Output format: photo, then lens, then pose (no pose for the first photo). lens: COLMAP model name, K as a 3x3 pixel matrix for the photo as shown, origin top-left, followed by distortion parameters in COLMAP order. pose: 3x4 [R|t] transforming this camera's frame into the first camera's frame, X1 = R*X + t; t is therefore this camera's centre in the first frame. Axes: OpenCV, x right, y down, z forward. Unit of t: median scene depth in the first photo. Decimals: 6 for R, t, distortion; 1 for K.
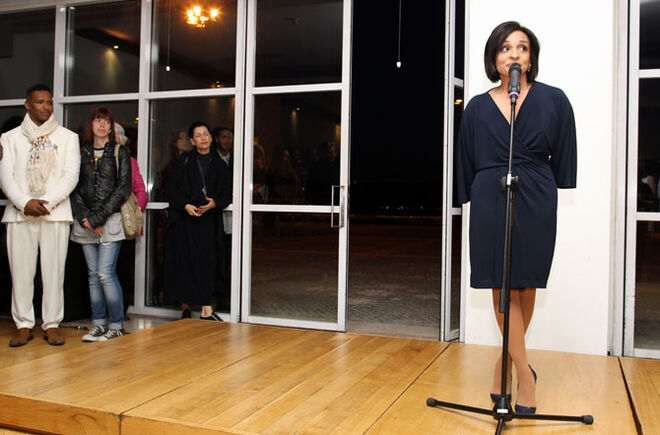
lens RADIAL K [[643.1, 0, 331.0], [0, 643.1, 216.1], [0, 0, 1]] dist [-0.027229, 0.000000]
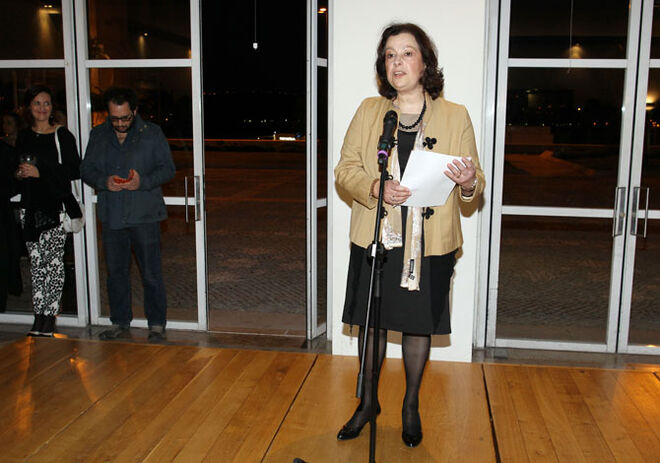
lens RADIAL K [[667.8, 0, 329.3], [0, 667.8, 231.5], [0, 0, 1]] dist [-0.037906, 0.000000]
pose [[0.979236, -0.045172, 0.197627, 0.012022], [0.013077, 0.986903, 0.160782, -0.122989], [-0.202302, -0.154859, 0.967002, 0.049793]]
